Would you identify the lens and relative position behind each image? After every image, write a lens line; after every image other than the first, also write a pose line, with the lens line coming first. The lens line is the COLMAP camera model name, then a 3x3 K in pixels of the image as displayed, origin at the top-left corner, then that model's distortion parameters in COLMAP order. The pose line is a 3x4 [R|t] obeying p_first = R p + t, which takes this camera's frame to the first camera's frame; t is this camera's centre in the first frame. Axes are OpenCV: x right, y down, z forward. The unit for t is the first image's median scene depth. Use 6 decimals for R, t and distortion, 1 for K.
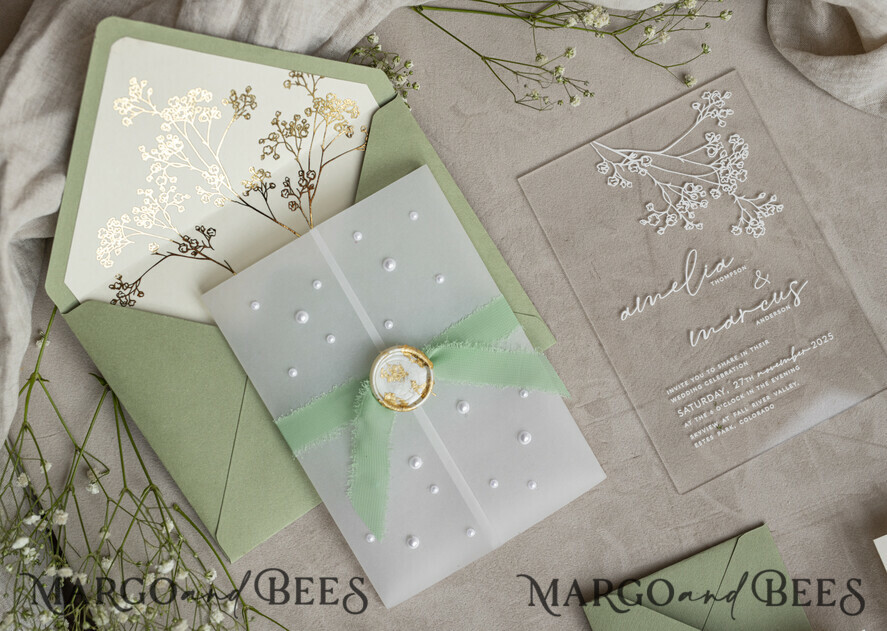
lens RADIAL K [[1426.5, 0, 415.7], [0, 1426.5, 348.9], [0, 0, 1]] dist [-0.022099, 0.007691]
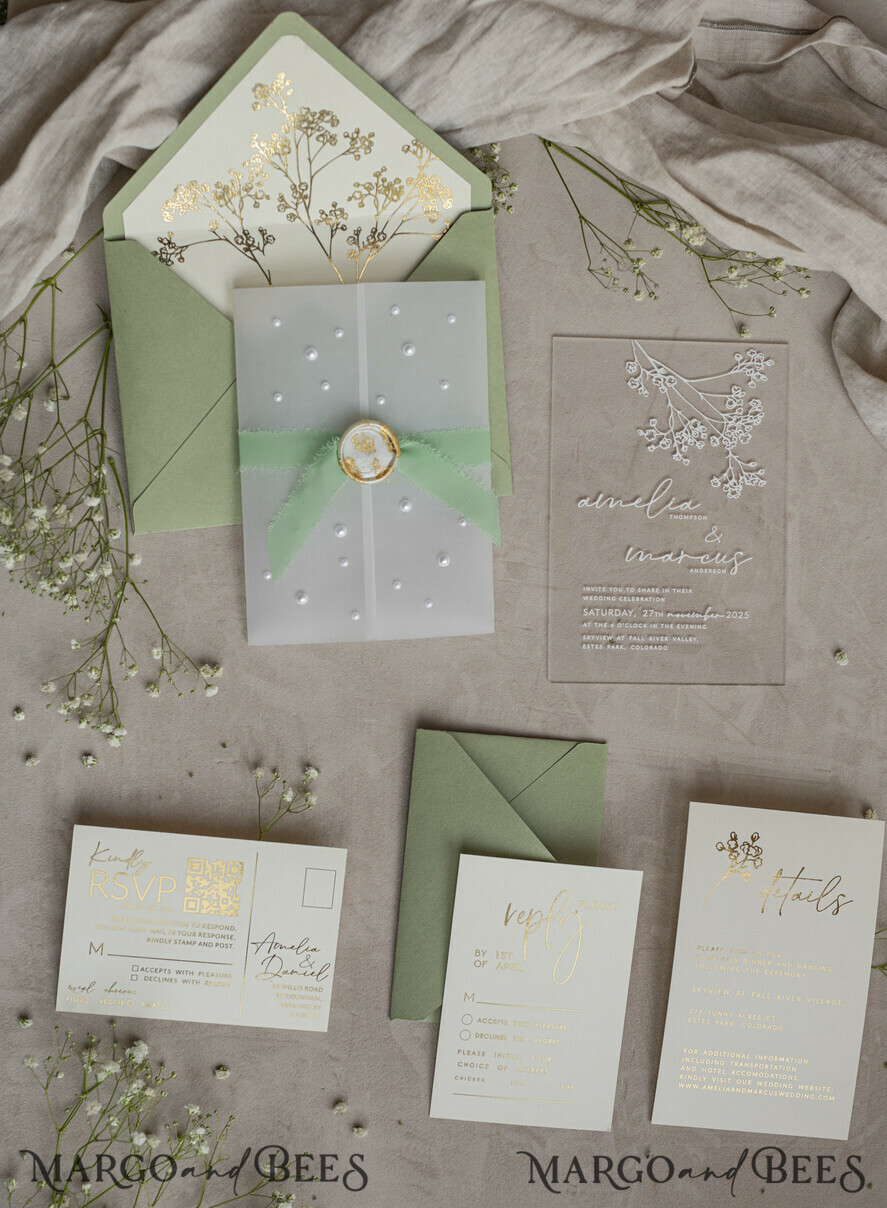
lens RADIAL K [[2054.1, 0, 378.2], [0, 2054.1, 621.0], [0, 0, 1]] dist [-0.019353, -0.030984]
pose [[0.880932, 0.466356, 0.080442, -0.064122], [-0.468472, 0.883436, 0.008666, 0.109377], [-0.067024, -0.045319, 0.996722, -0.479884]]
